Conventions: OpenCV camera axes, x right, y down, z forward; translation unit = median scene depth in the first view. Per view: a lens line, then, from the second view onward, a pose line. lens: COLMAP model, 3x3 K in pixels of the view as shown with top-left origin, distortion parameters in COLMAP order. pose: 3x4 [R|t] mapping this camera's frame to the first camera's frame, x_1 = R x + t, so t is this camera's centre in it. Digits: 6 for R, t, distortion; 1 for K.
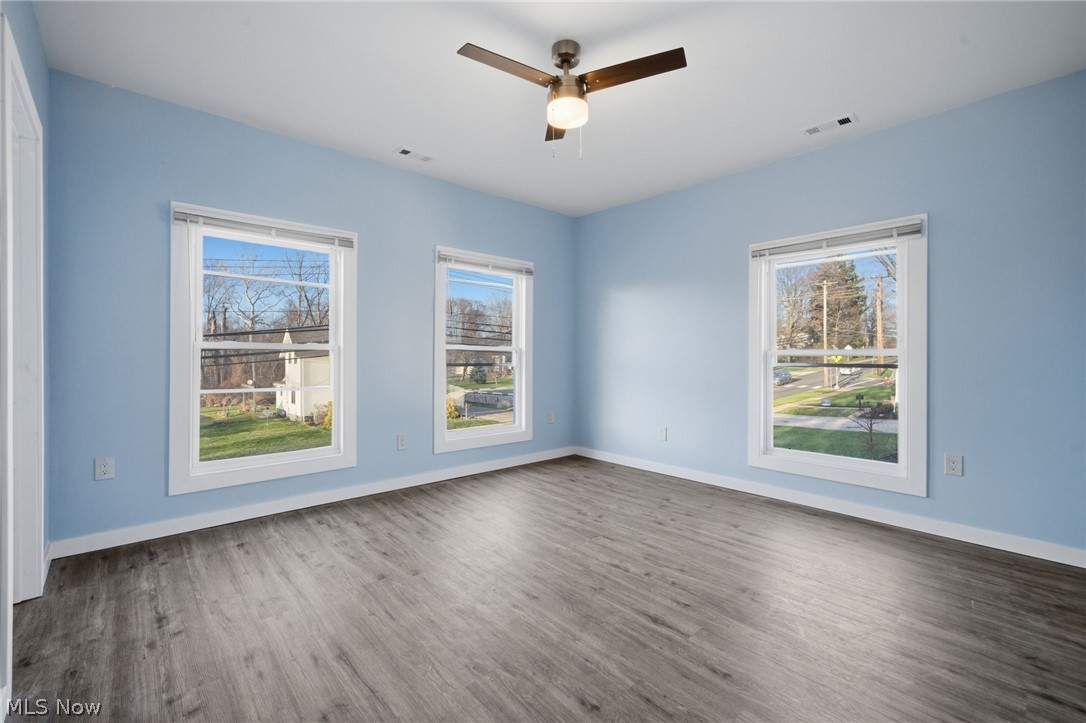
lens RADIAL K [[457.3, 0, 547.1], [0, 457.3, 361.5], [0, 0, 1]] dist [0.000685, 0.000394]
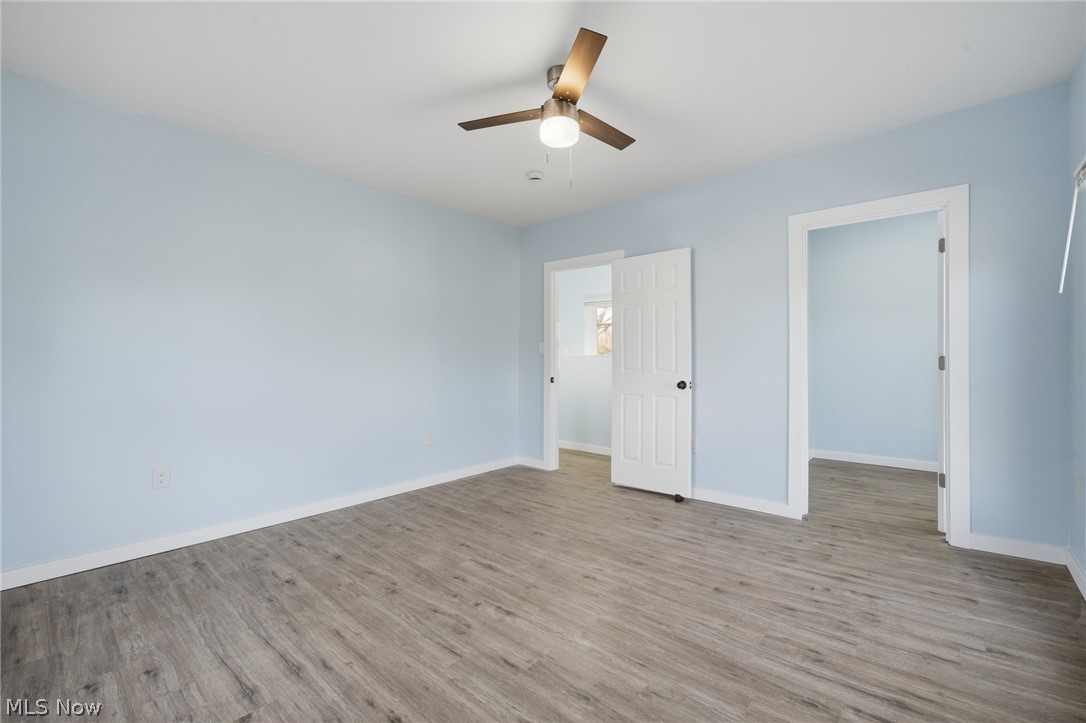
lens RADIAL K [[457.3, 0, 542.9], [0, 457.3, 357.7], [0, 0, 1]] dist [0.000685, 0.000394]
pose [[-0.993833, 0.001963, -0.110872, 0.186978], [0.001141, 0.999971, 0.007473, -0.037045], [0.110884, 0.007301, -0.993807, 1.898594]]
